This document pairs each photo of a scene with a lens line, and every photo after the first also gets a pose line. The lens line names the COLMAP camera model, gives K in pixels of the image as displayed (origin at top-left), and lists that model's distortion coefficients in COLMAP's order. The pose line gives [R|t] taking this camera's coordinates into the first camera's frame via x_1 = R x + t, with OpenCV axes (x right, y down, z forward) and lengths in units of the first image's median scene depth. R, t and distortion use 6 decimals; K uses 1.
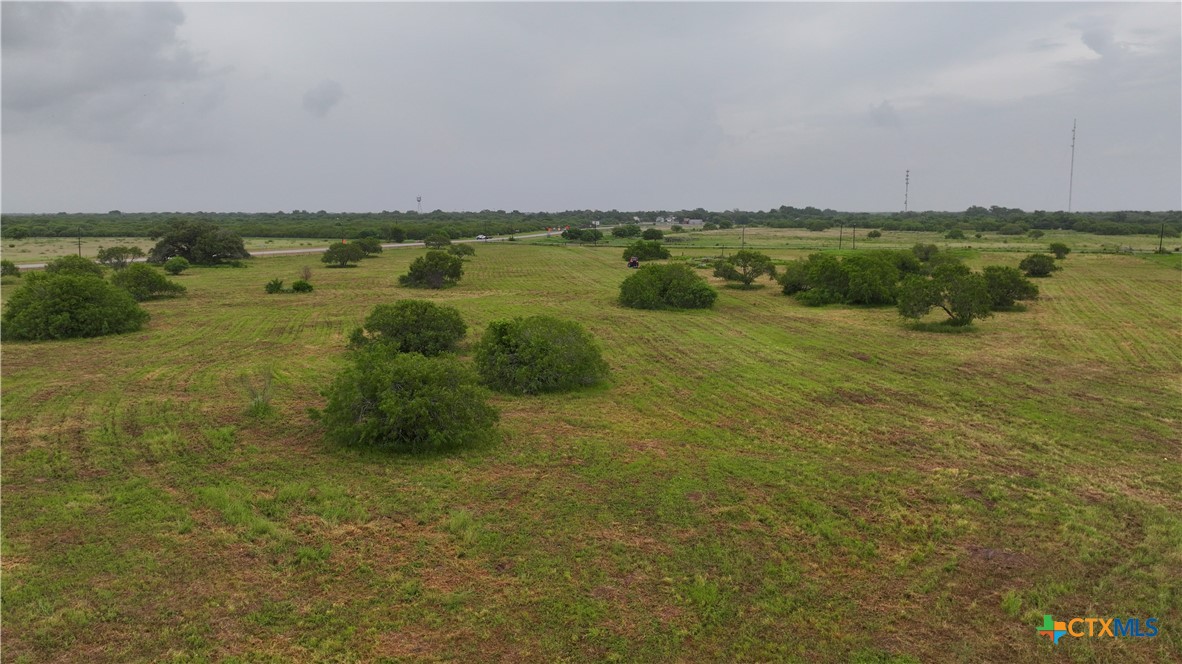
lens RADIAL K [[958.4, 0, 591.0], [0, 958.4, 332.0], [0, 0, 1]] dist [0.002444, 0.006914]
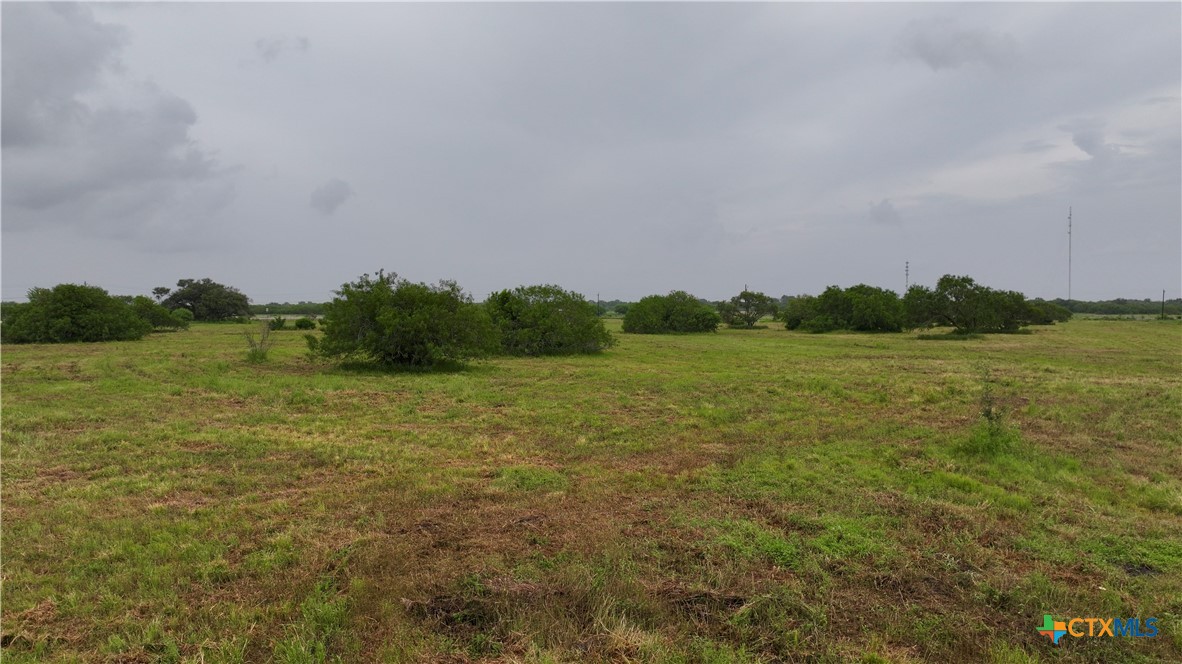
lens RADIAL K [[958.4, 0, 591.0], [0, 958.4, 332.0], [0, 0, 1]] dist [0.002444, 0.006914]
pose [[0.999993, -0.001581, -0.003327, 0.000081], [0.001239, 0.994942, -0.100442, 0.016883], [0.003469, 0.100438, 0.994937, 0.002053]]
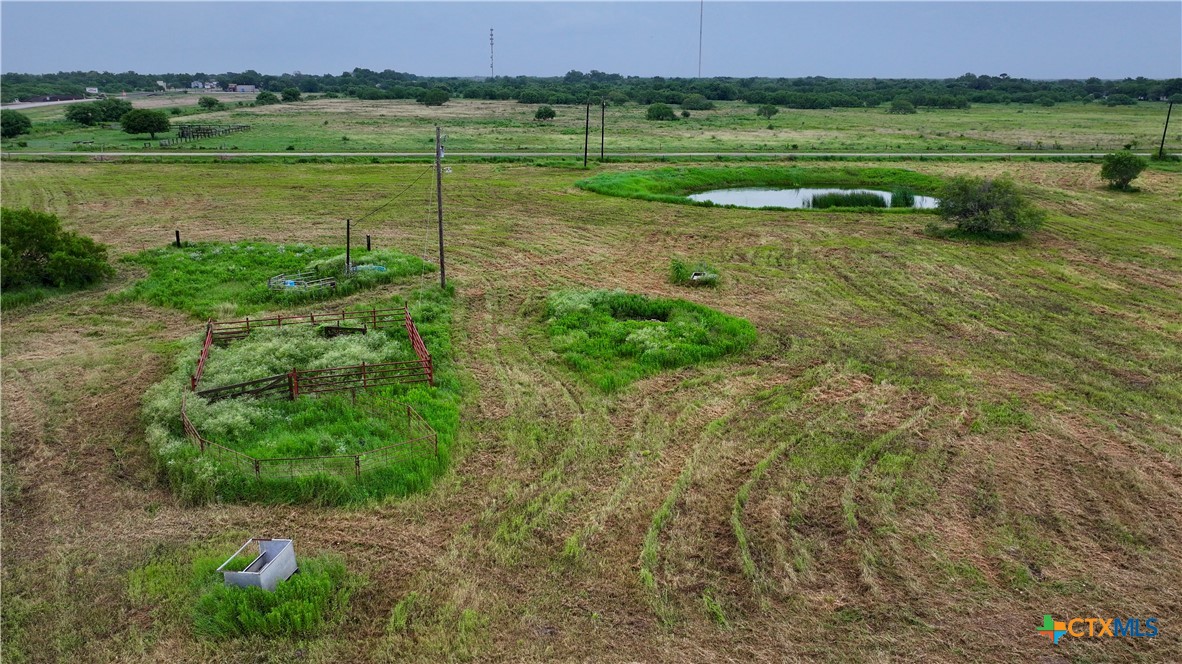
lens RADIAL K [[958.4, 0, 591.0], [0, 958.4, 332.0], [0, 0, 1]] dist [0.002444, 0.006914]
pose [[0.904212, -0.104707, 0.414049, 0.043086], [0.047580, 0.988143, 0.145979, -0.044065], [-0.424425, -0.112295, 0.898473, 0.355953]]
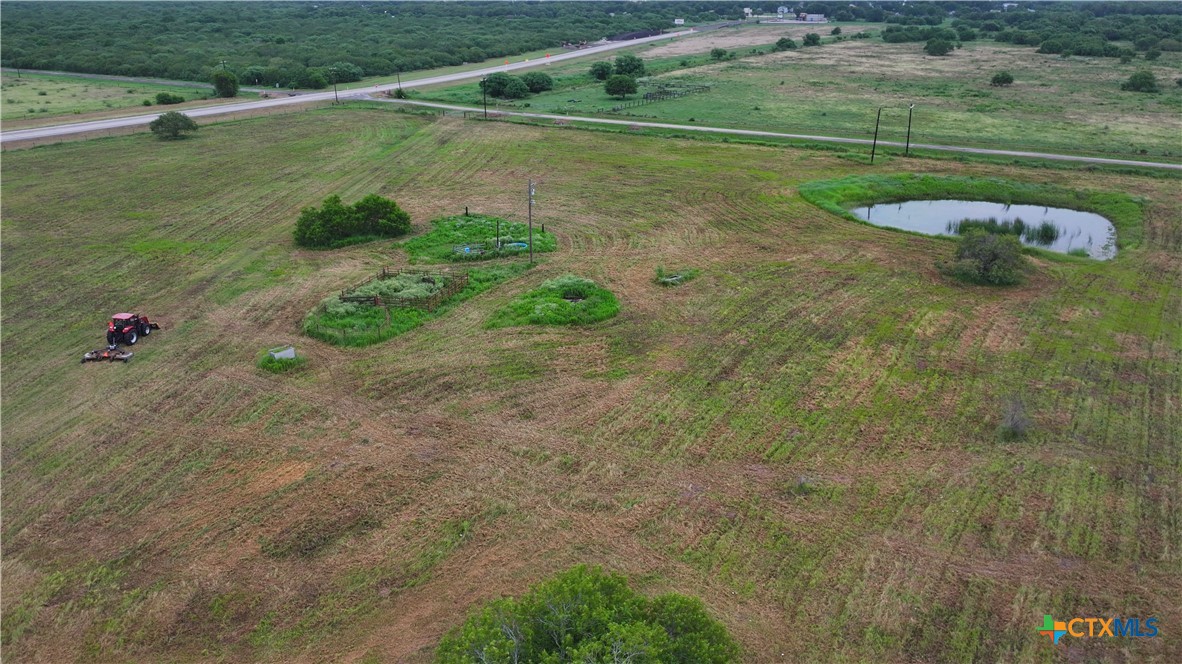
lens RADIAL K [[958.4, 0, 591.0], [0, 958.4, 332.0], [0, 0, 1]] dist [0.002444, 0.006914]
pose [[0.987174, 0.054582, -0.150030, 0.113322], [-0.020039, 0.974672, 0.222740, -0.064122], [0.158388, -0.216877, 0.963264, 0.269530]]
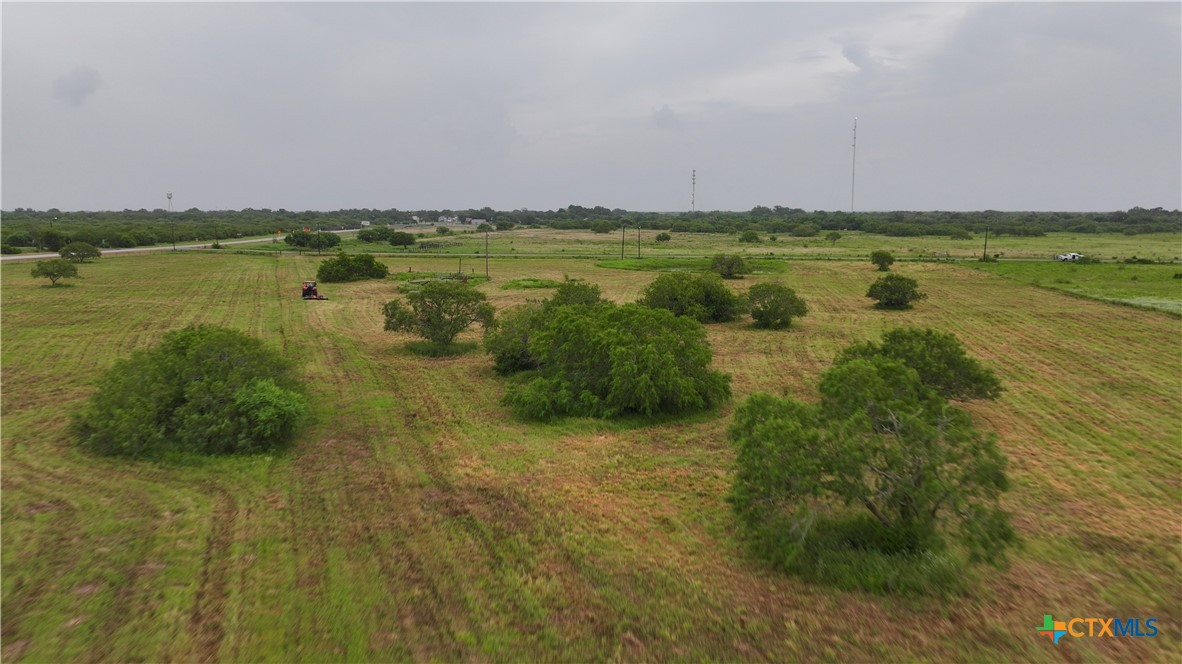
lens RADIAL K [[958.4, 0, 591.0], [0, 958.4, 332.0], [0, 0, 1]] dist [0.002444, 0.006914]
pose [[0.977891, -0.024322, 0.207694, 0.038536], [0.024140, 0.999703, 0.003410, -0.016591], [-0.207715, 0.001679, 0.978188, 0.129075]]
